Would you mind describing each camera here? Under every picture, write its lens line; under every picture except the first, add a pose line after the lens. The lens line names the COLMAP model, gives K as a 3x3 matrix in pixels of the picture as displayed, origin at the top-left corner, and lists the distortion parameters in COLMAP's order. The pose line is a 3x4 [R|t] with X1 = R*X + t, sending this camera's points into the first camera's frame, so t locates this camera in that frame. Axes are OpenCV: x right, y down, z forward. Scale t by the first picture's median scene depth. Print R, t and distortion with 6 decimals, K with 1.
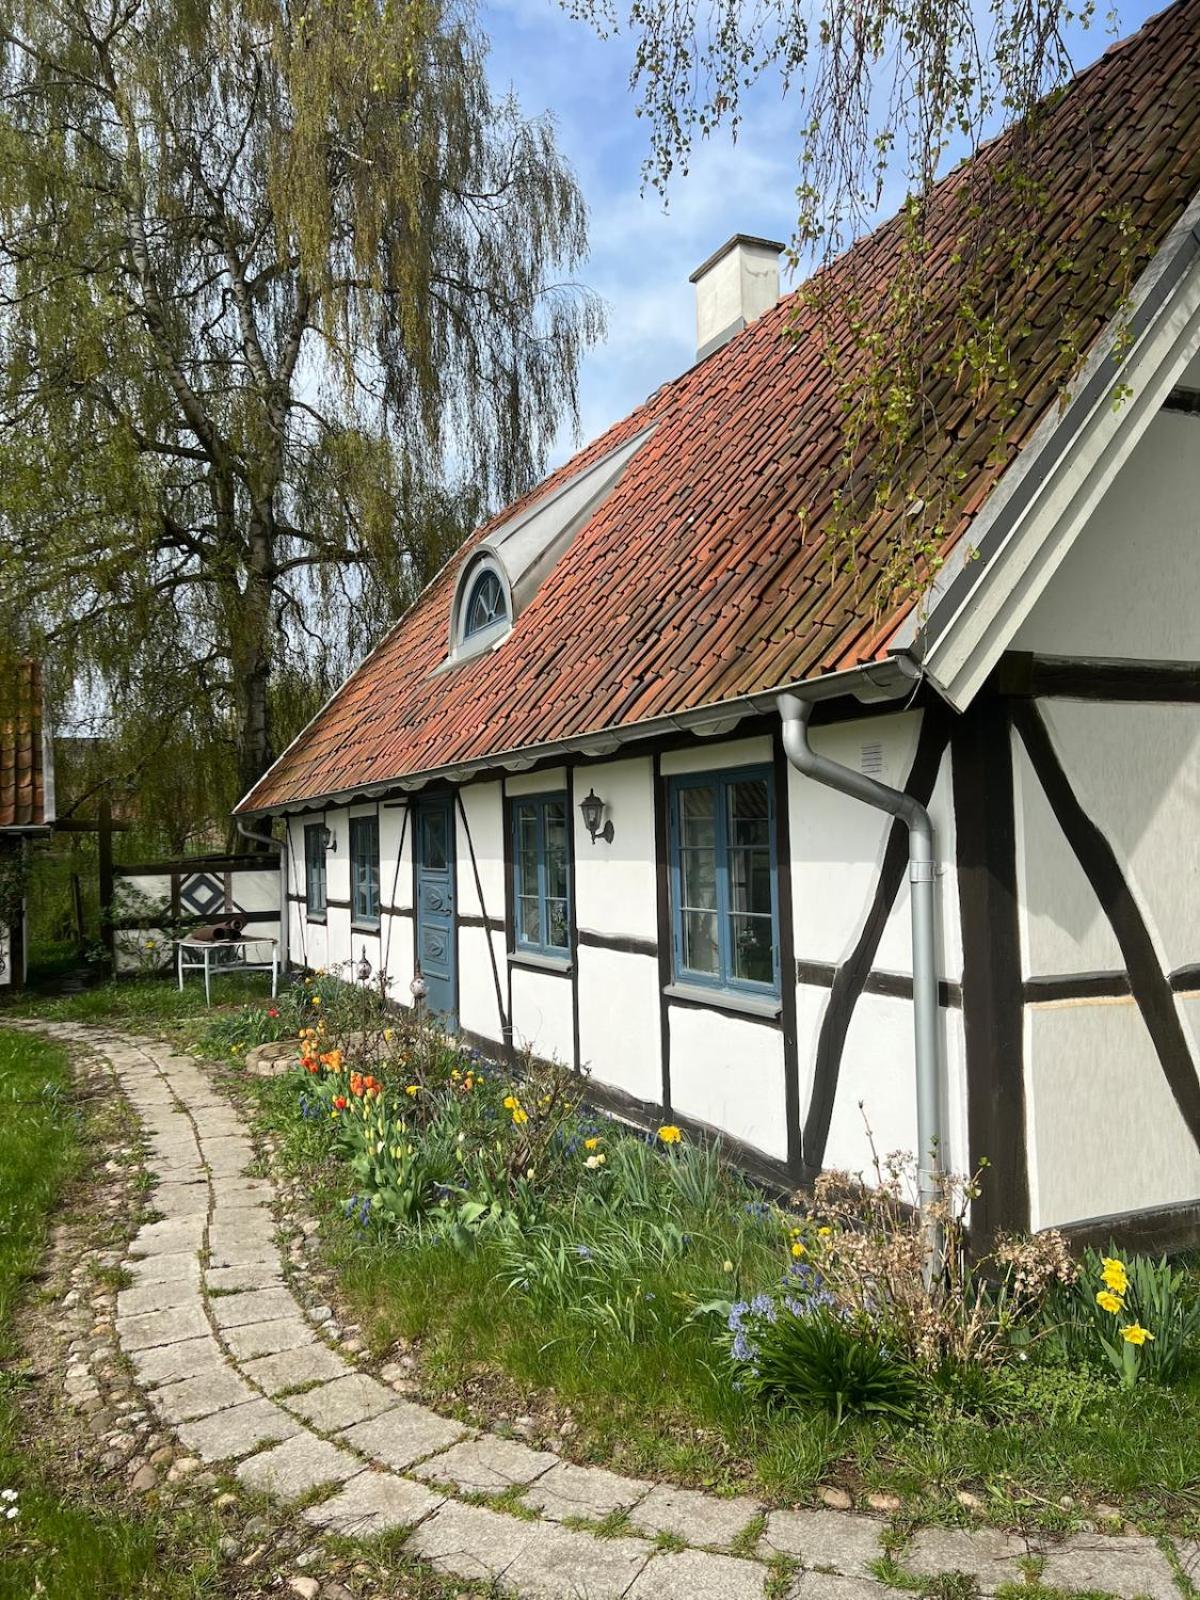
lens RADIAL K [[1202.5, 0, 593.6], [0, 1202.5, 810.0], [0, 0, 1]] dist [0.139090, -0.209712]
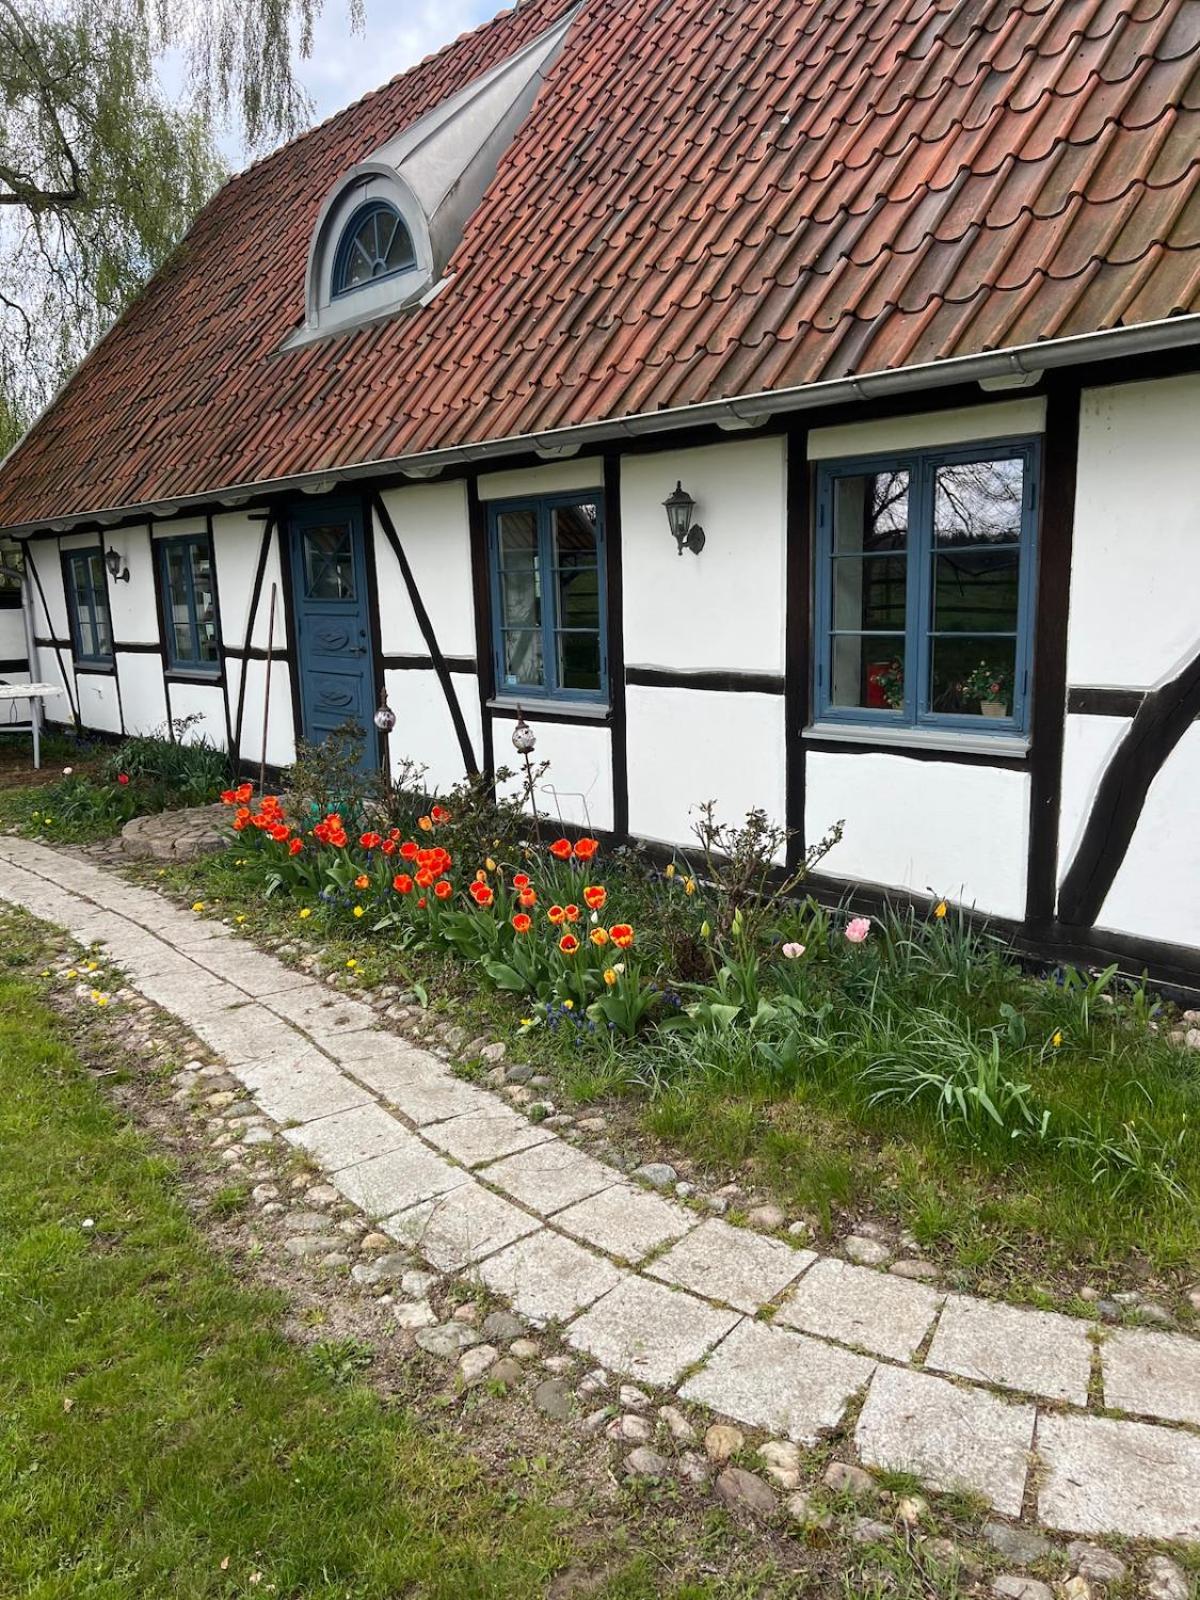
lens RADIAL K [[1201.6, 0, 605.9], [0, 1201.6, 822.0], [0, 0, 1]] dist [0.123750, -0.238363]
pose [[0.957376, -0.055150, 0.283529, -0.206256], [-0.006403, 0.977310, 0.211719, 0.023534], [-0.288772, -0.204510, 0.935300, 0.172285]]
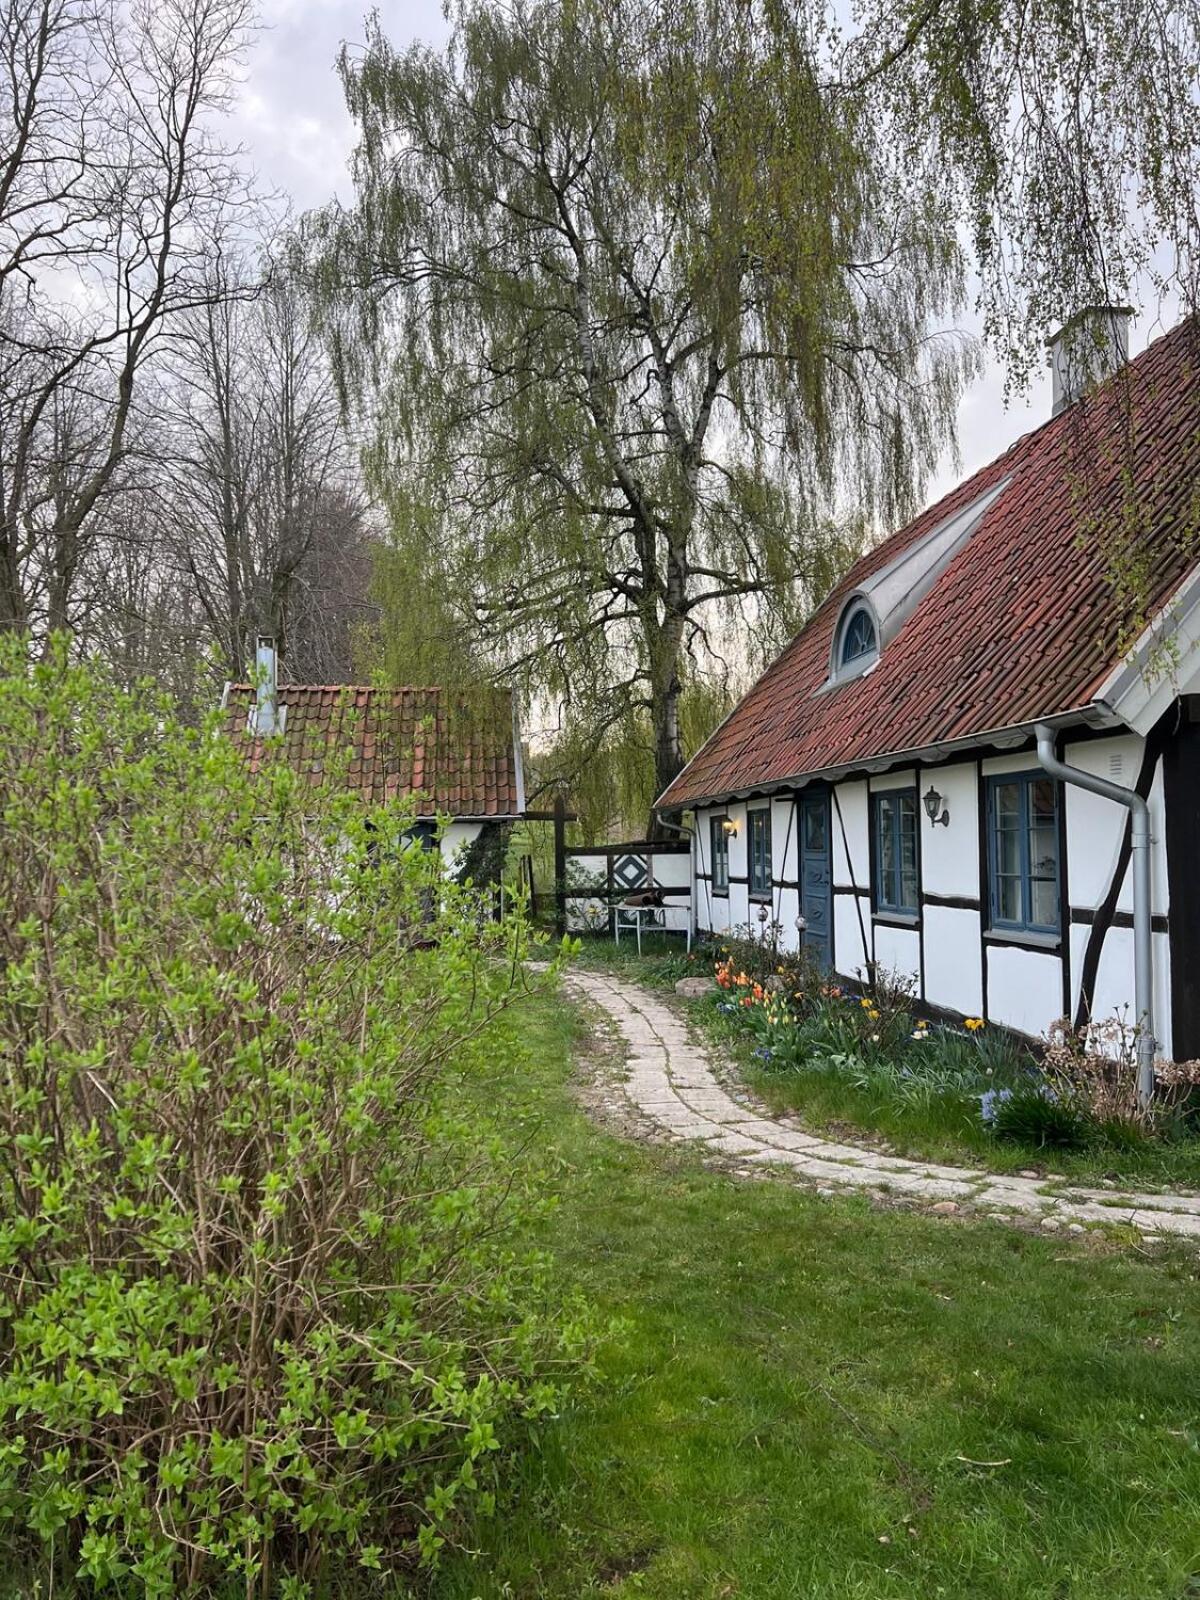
lens RADIAL K [[1202.5, 0, 593.6], [0, 1202.5, 810.0], [0, 0, 1]] dist [0.139090, -0.209712]
pose [[0.949390, 0.005320, -0.314055, 0.048008], [-0.004918, 0.999986, 0.002072, 0.005977], [0.314061, -0.000423, 0.949403, -0.294106]]
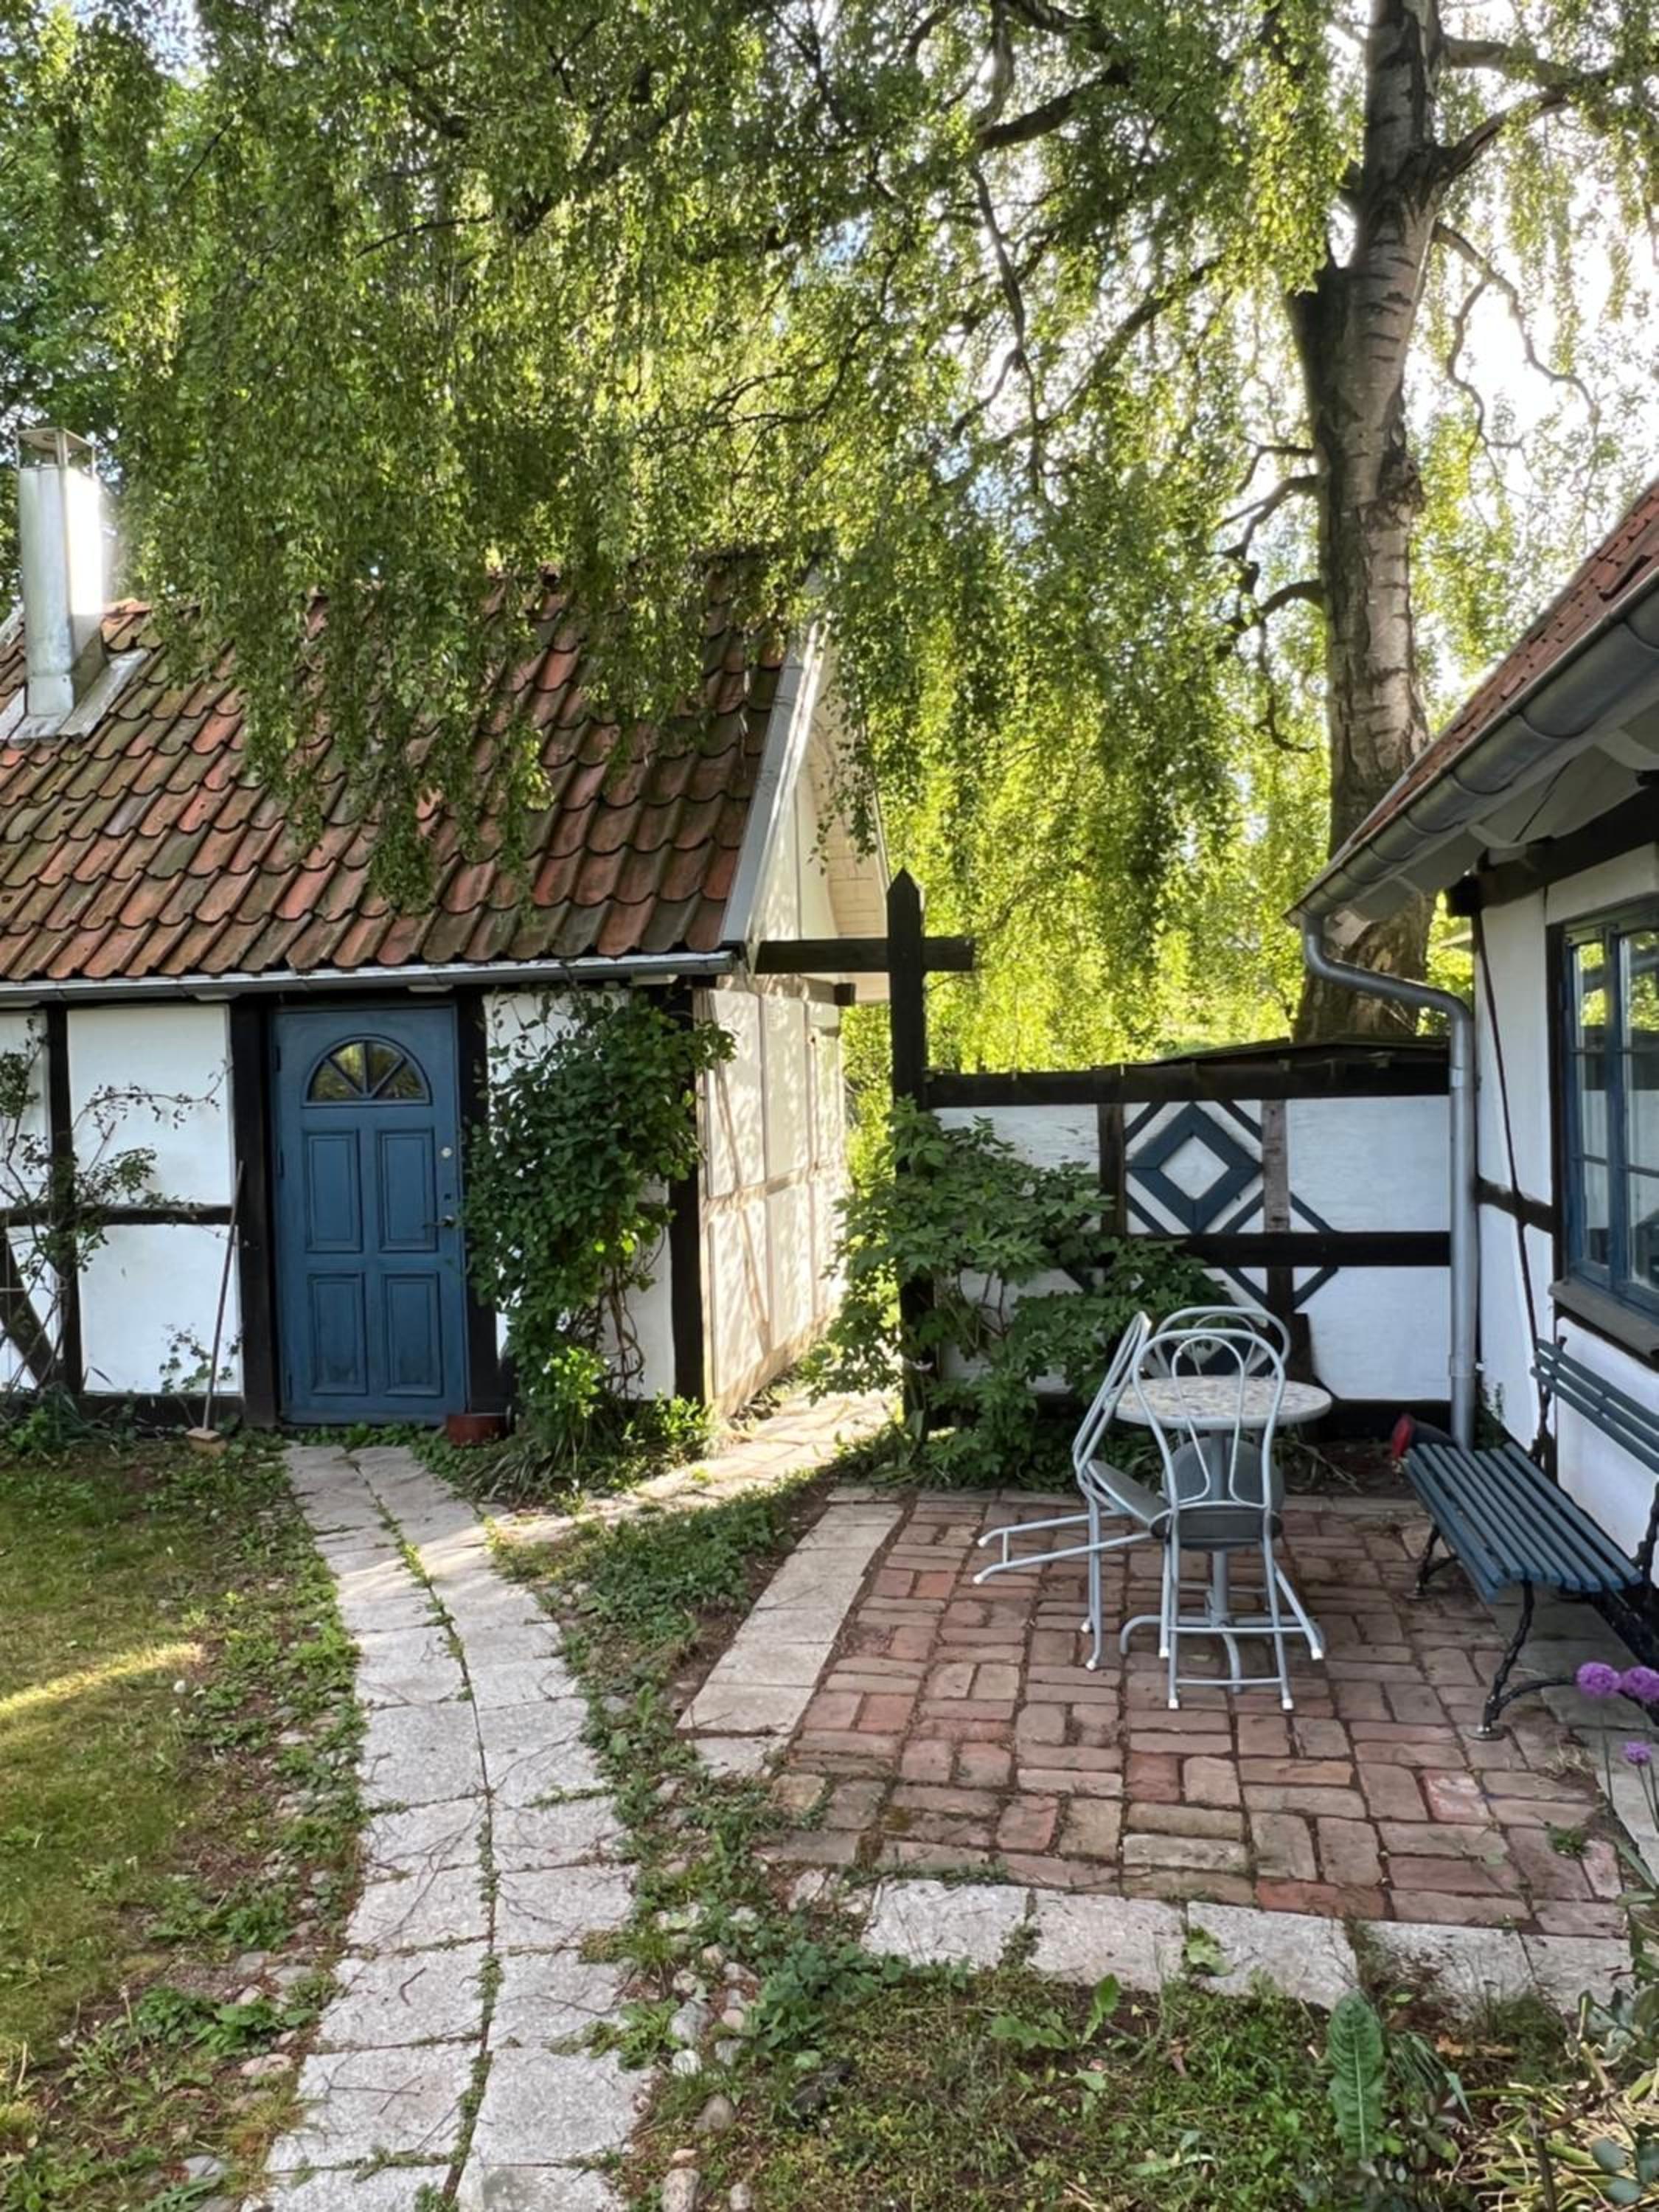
lens RADIAL K [[1546.5, 0, 829.5], [0, 1546.5, 1106.0], [0, 0, 1]] dist [-0.006845, -0.003525]
pose [[0.801151, 0.022564, -0.598036, -0.258232], [0.019764, 0.997746, 0.064122, 0.042293], [0.598135, -0.063191, 0.798900, 1.017201]]
